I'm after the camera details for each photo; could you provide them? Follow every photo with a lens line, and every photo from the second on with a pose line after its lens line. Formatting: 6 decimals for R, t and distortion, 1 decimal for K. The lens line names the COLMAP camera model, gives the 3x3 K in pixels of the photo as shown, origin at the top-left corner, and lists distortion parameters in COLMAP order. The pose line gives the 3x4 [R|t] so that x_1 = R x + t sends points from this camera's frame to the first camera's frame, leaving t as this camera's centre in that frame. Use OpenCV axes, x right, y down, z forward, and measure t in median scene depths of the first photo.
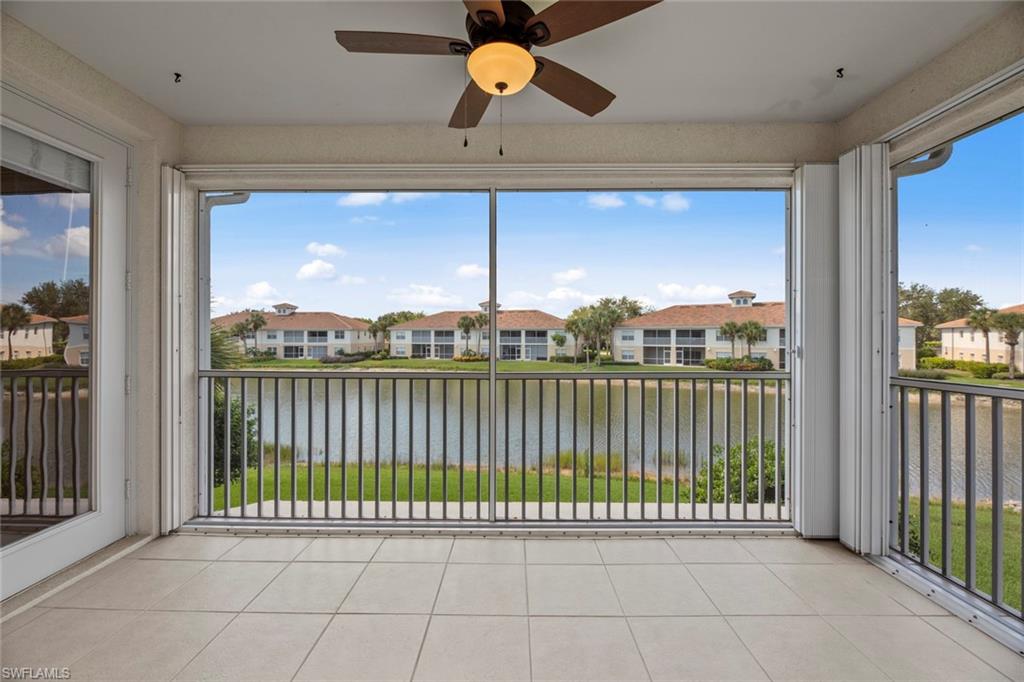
lens RADIAL K [[413.6, 0, 510.7], [0, 413.6, 334.5], [0, 0, 1]] dist [-0.000216, -0.000163]
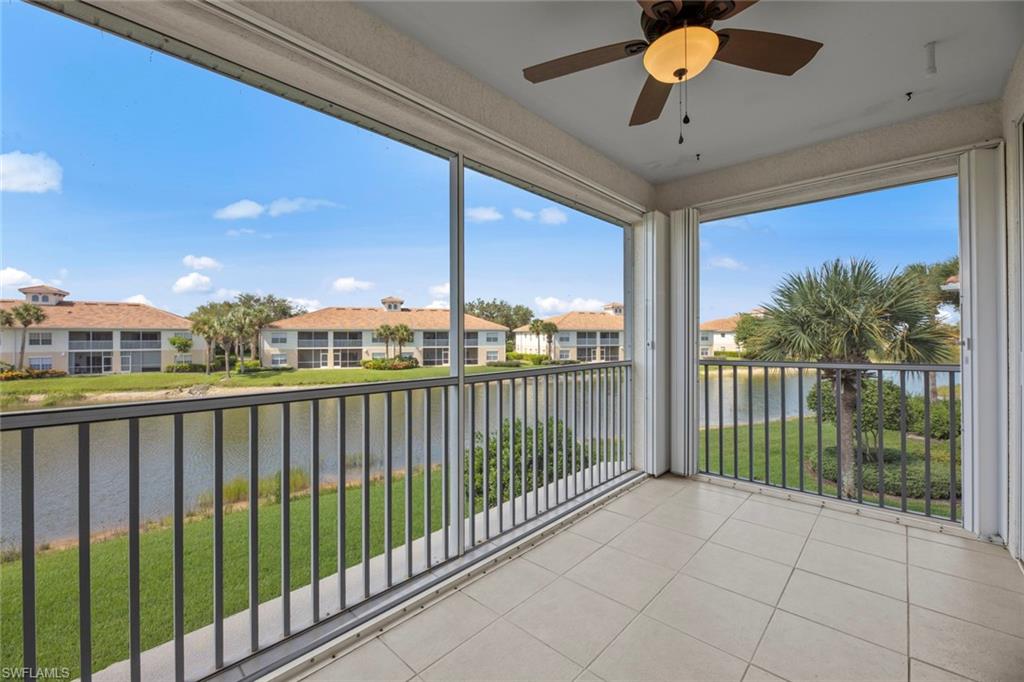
lens RADIAL K [[413.6, 0, 510.7], [0, 413.6, 334.5], [0, 0, 1]] dist [-0.000216, -0.000163]
pose [[0.682839, 0.001733, 0.730567, -0.032899], [0.002067, 0.999989, -0.004304, 0.000115], [-0.730566, 0.004449, 0.682828, 0.018407]]
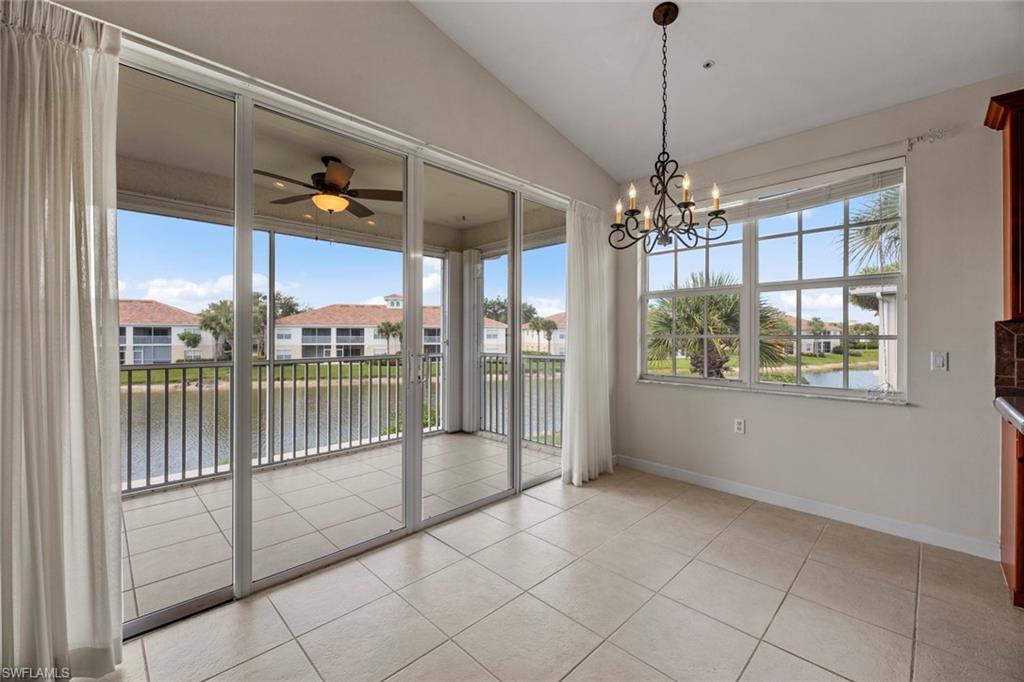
lens RADIAL K [[419.4, 0, 514.4], [0, 419.4, 334.5], [0, 0, 1]] dist [0.001315, -0.000002]
pose [[0.702488, 0.000126, 0.711696, -0.025540], [-0.002776, 0.999993, 0.002563, 0.000055], [-0.711691, -0.003776, 0.702483, -0.032356]]
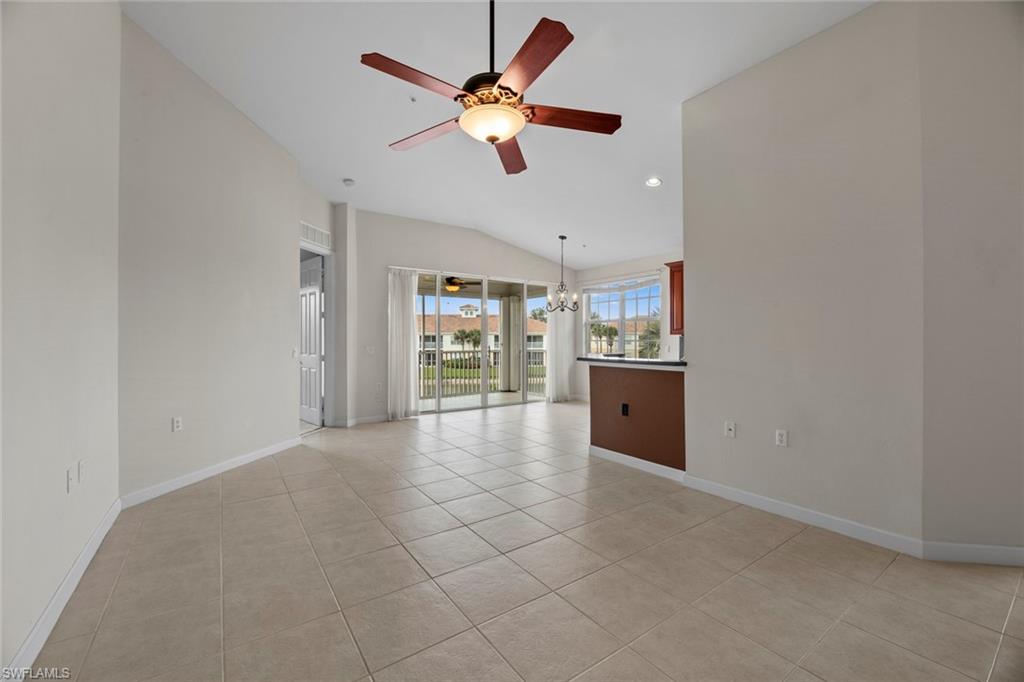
lens RADIAL K [[417.3, 0, 511.7], [0, 417.3, 337.9], [0, 0, 1]] dist [0.000109, -0.000021]
pose [[0.814252, 0.002287, 0.580506, -0.073150], [-0.000180, 0.999993, -0.003687, -0.000011], [-0.580511, 0.002897, 0.814247, -0.109344]]
